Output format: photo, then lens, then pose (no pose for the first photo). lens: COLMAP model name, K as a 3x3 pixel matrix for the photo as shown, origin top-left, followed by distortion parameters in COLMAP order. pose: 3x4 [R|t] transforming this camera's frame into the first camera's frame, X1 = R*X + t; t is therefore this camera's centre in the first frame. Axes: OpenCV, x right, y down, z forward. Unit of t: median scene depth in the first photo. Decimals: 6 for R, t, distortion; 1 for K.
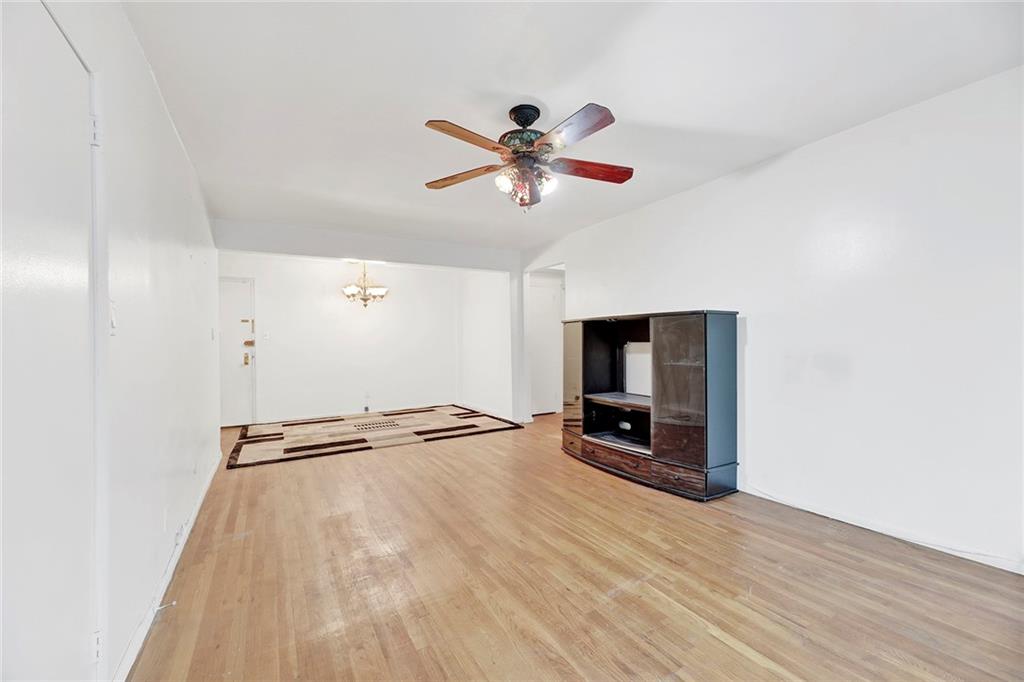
lens RADIAL K [[418.8, 0, 512.0], [0, 418.8, 341.0], [0, 0, 1]] dist [-0.002254, -0.000182]
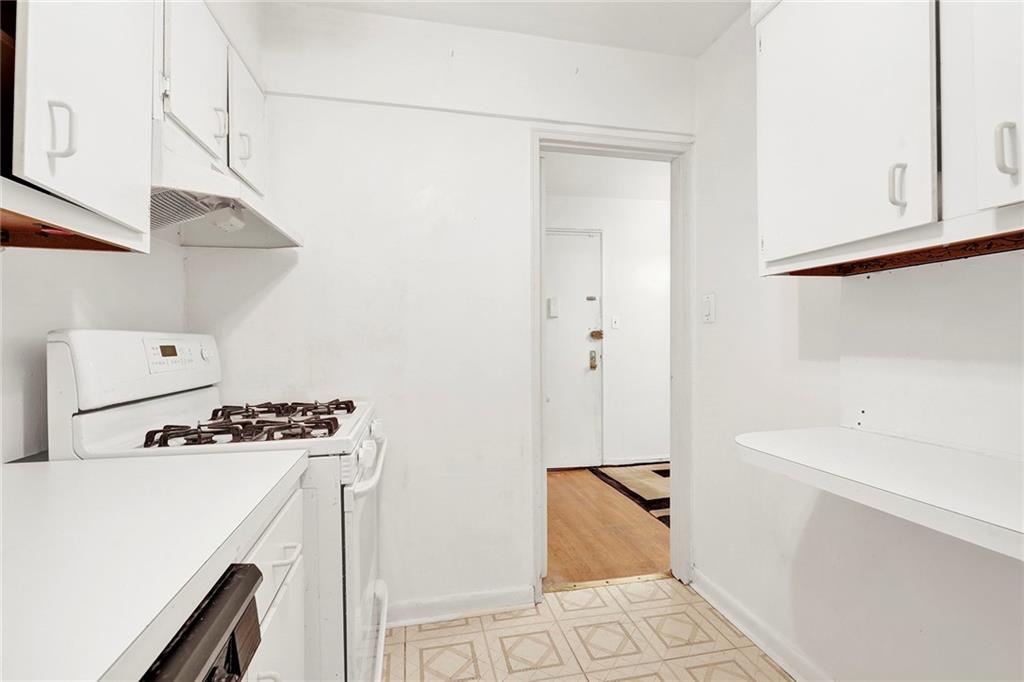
lens RADIAL K [[471.9, 0, 512.0], [0, 471.9, 341.0], [0, 0, 1]] dist [0.004482, 0.000232]
pose [[0.950830, 0.009578, -0.309564, -0.613963], [-0.007771, 0.999945, 0.007068, 0.012173], [0.309615, -0.004315, 0.950852, 0.343393]]
